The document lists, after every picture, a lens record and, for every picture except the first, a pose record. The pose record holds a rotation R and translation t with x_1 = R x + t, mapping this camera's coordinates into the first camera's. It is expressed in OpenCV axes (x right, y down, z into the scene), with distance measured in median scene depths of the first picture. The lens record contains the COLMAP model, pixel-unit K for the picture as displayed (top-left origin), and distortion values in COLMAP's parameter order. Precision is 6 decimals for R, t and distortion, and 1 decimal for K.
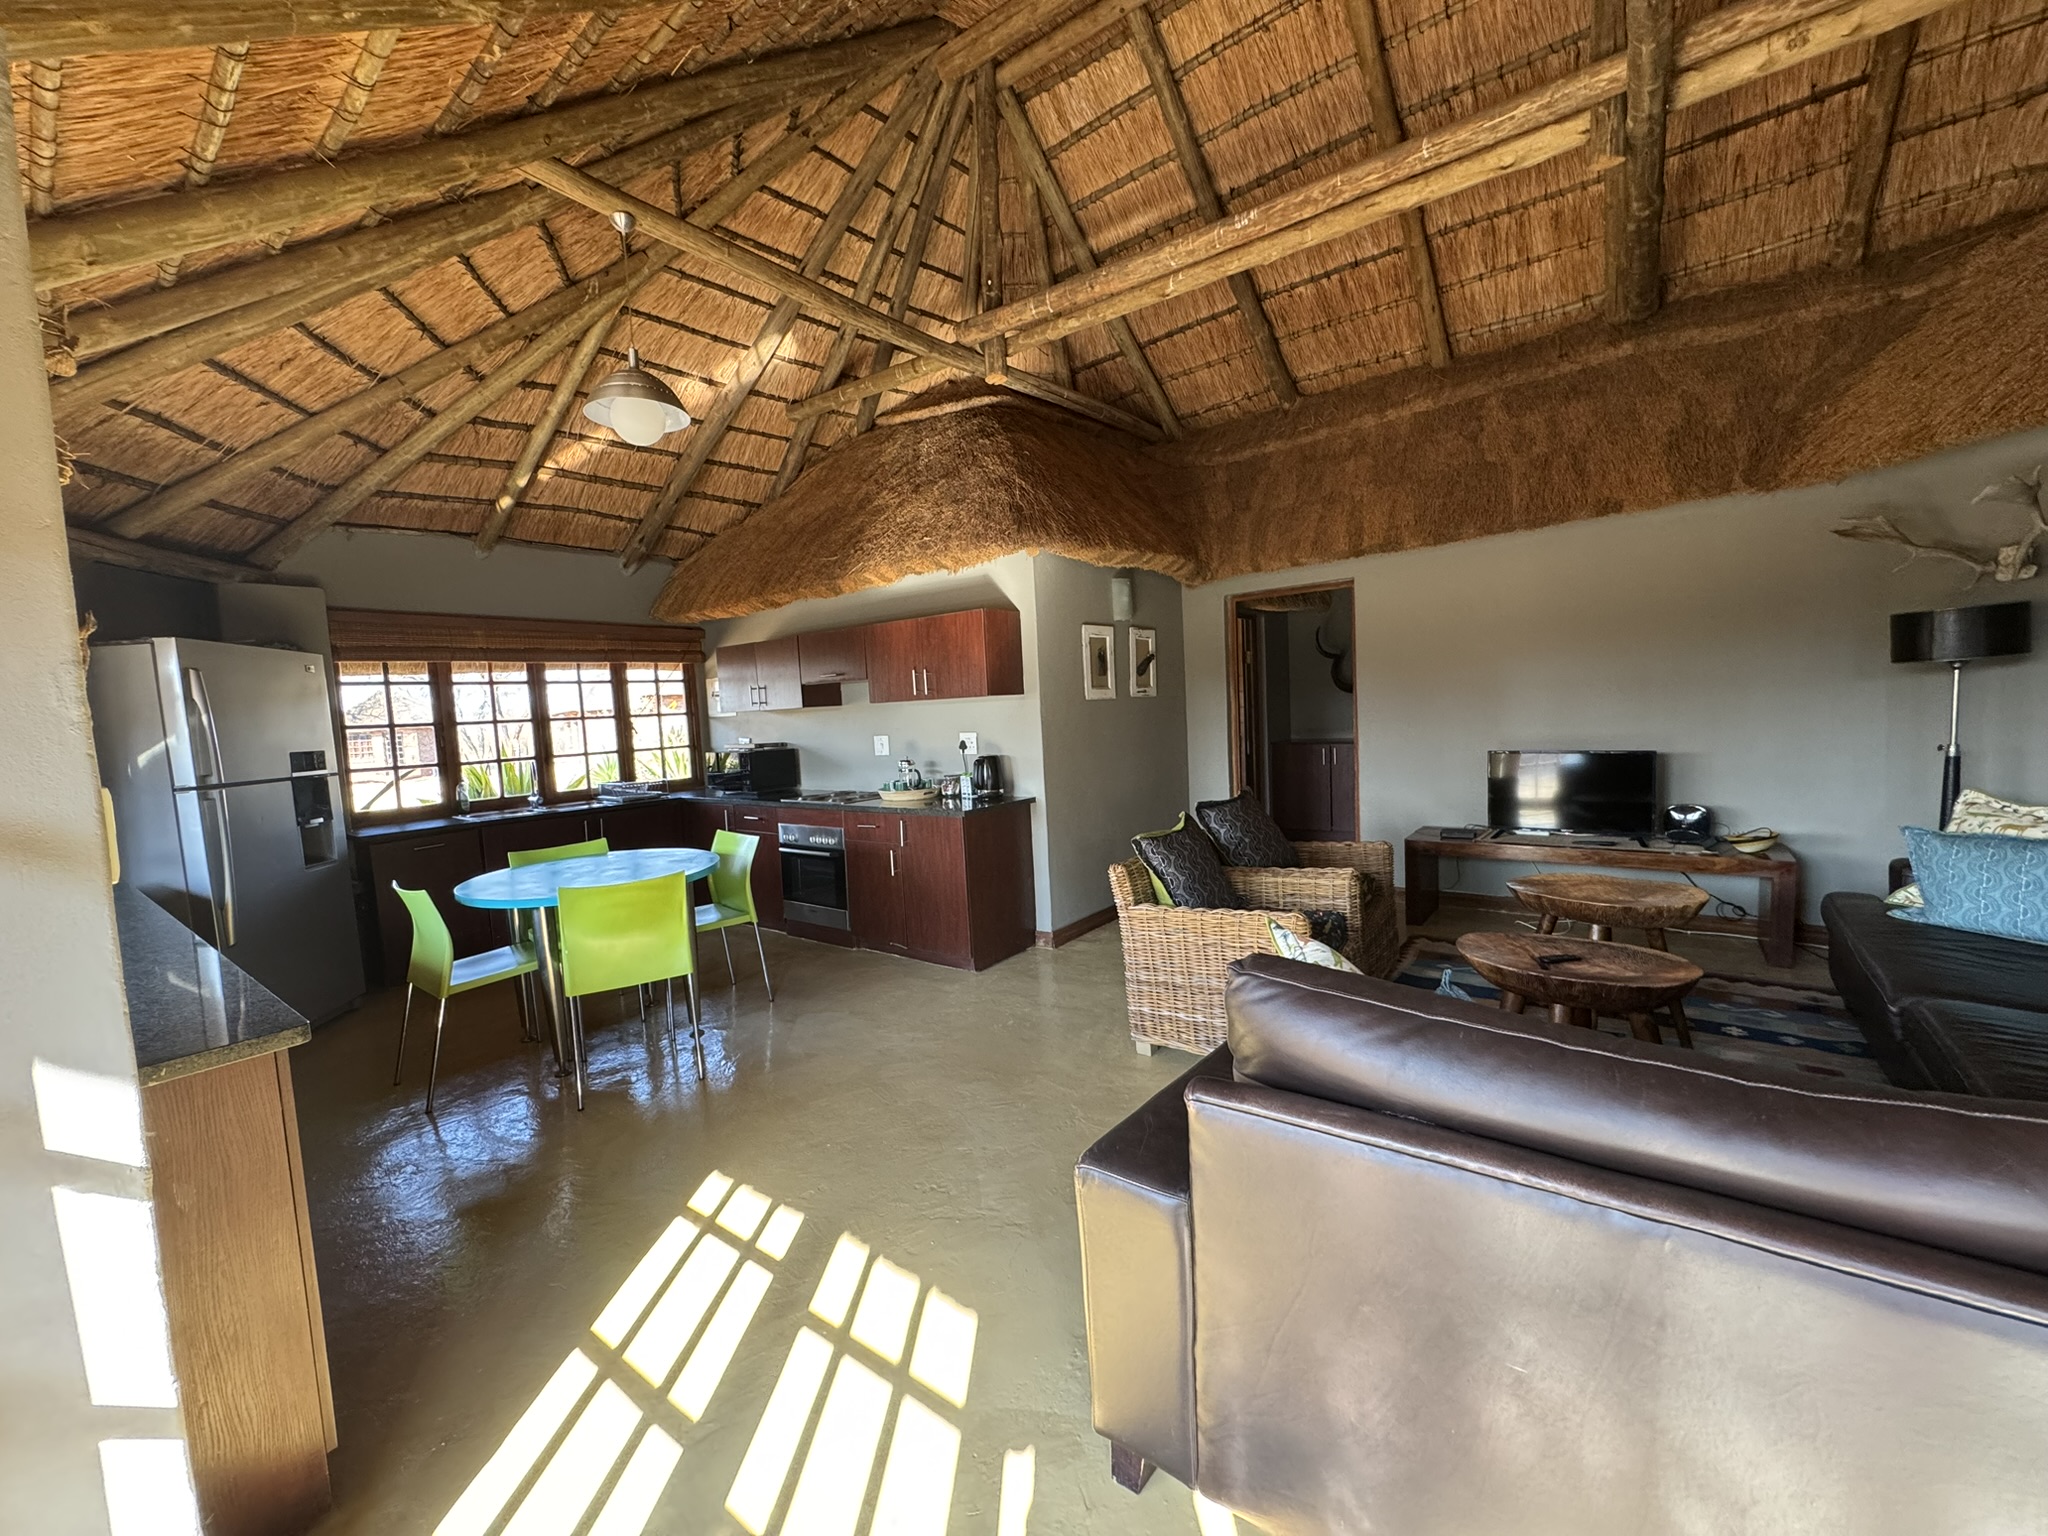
lens RADIAL K [[821.4, 0, 1023.5], [0, 821.4, 766.3], [0, 0, 1]] dist [-0.002774, 0.000230]
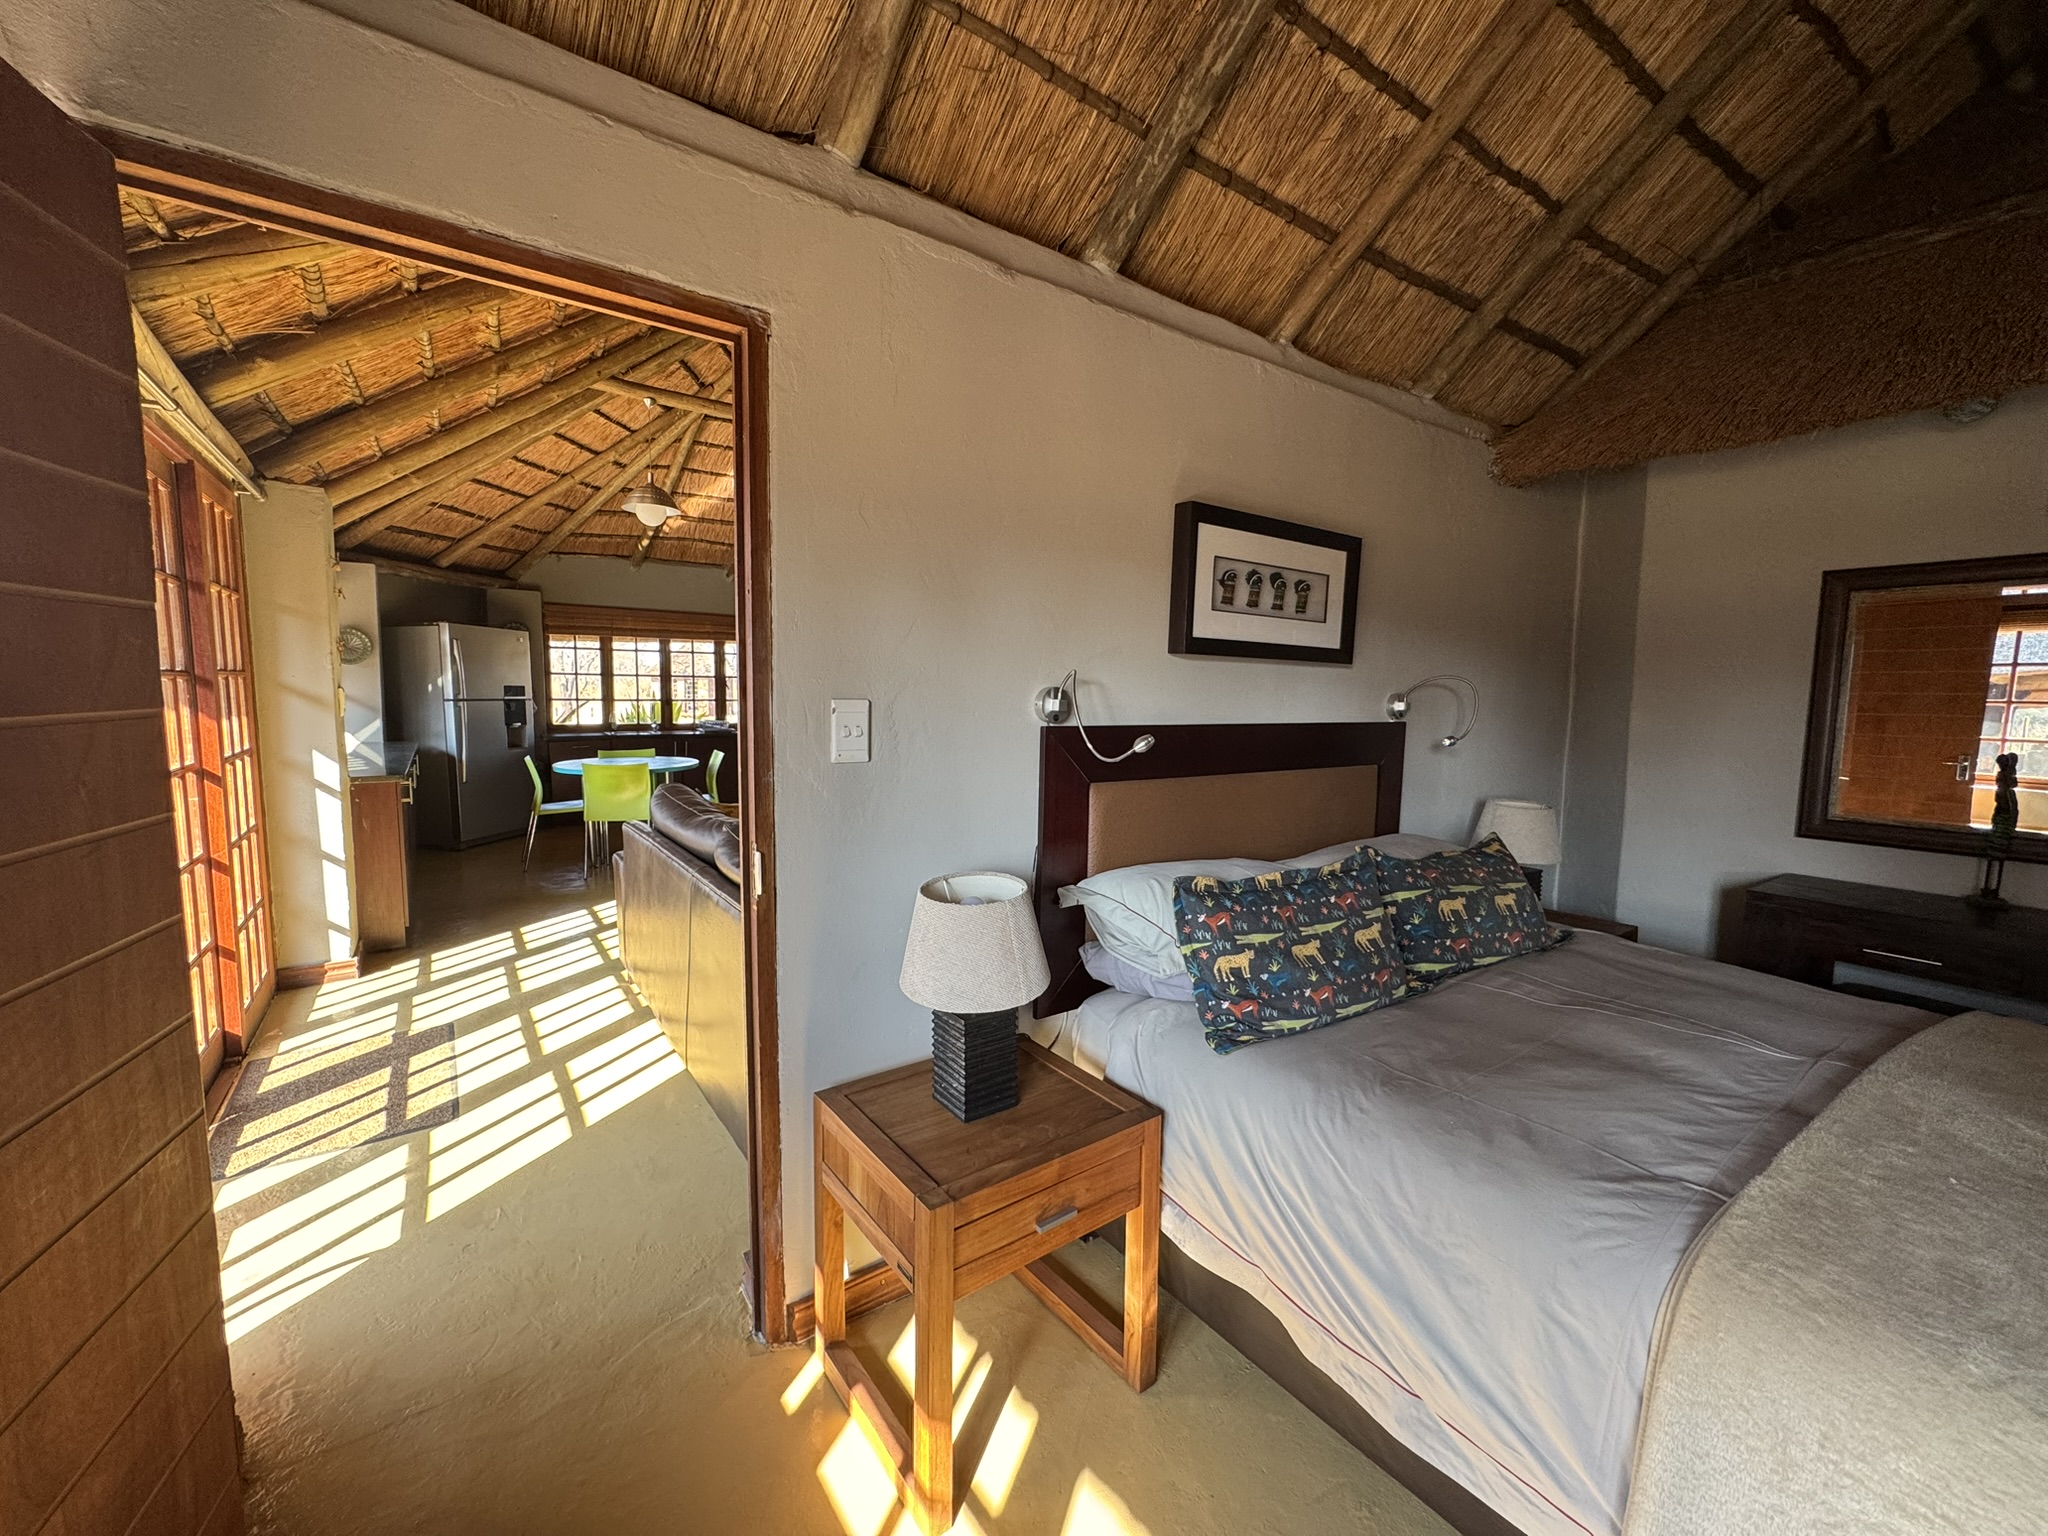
lens RADIAL K [[821.4, 0, 1023.5], [0, 821.4, 766.3], [0, 0, 1]] dist [-0.002774, 0.000230]
pose [[0.955375, 0.089838, -0.281403, 0.715907], [-0.082523, 0.995873, 0.037762, -0.001823], [0.283634, -0.012854, 0.958846, -0.414804]]
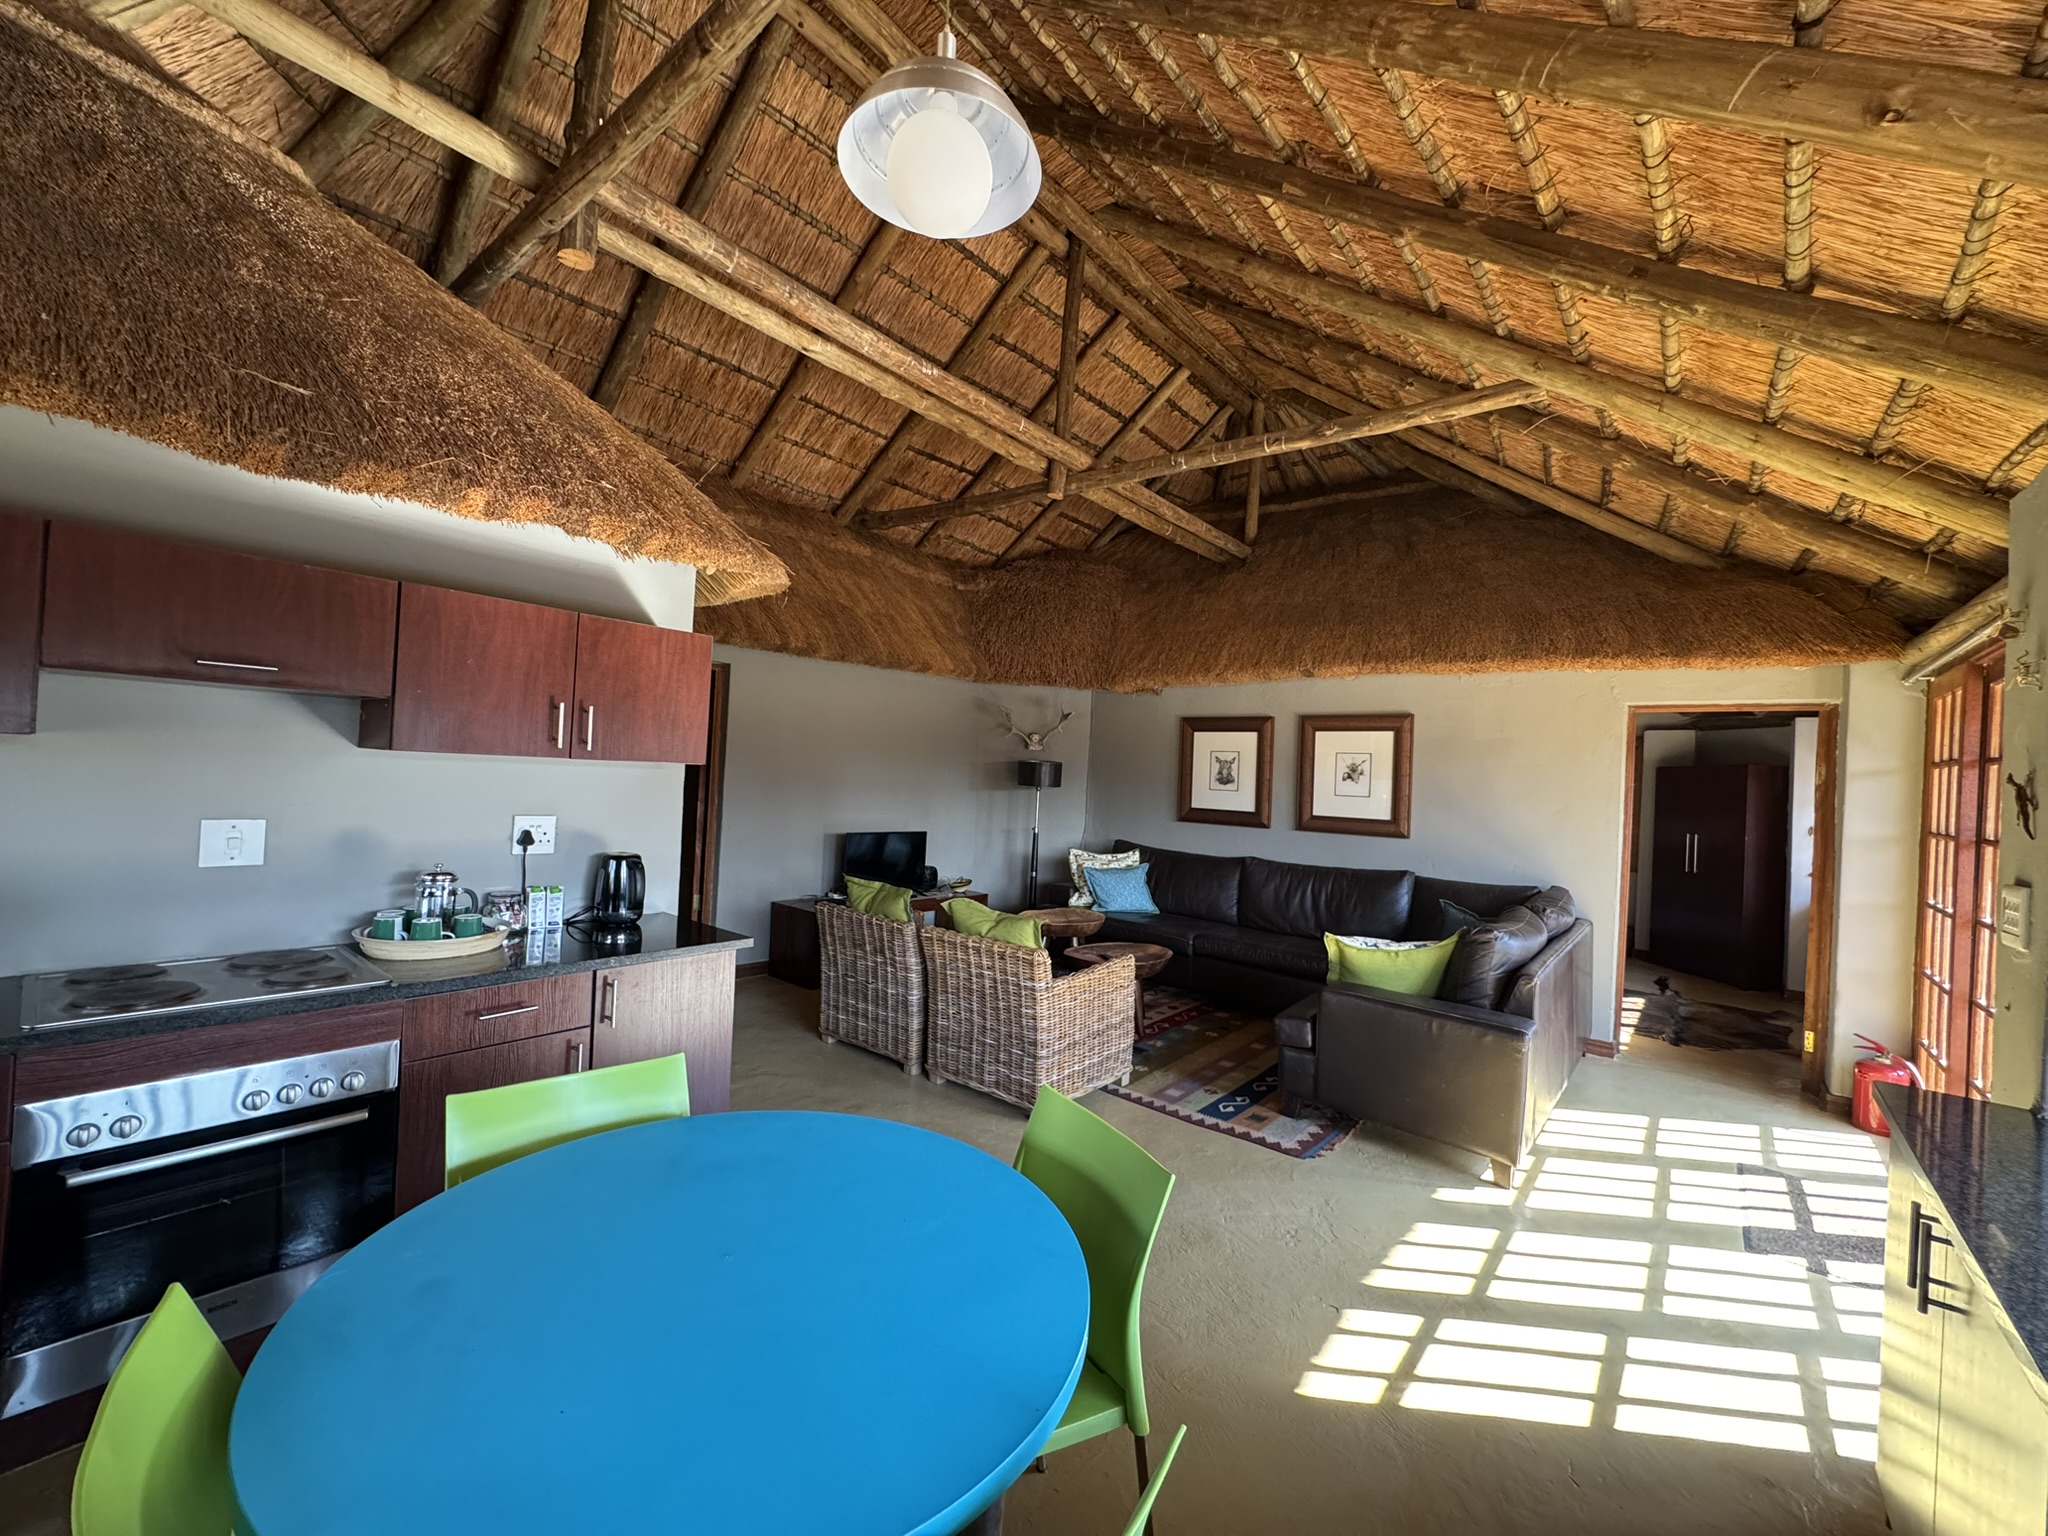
lens RADIAL K [[821.4, 0, 1023.5], [0, 821.4, 766.3], [0, 0, 1]] dist [-0.002774, 0.000230]
pose [[0.040418, 0.063362, 0.997172, -0.759523], [0.022415, 0.997679, -0.064303, -0.037213], [-0.998931, 0.024951, 0.038904, 0.769512]]
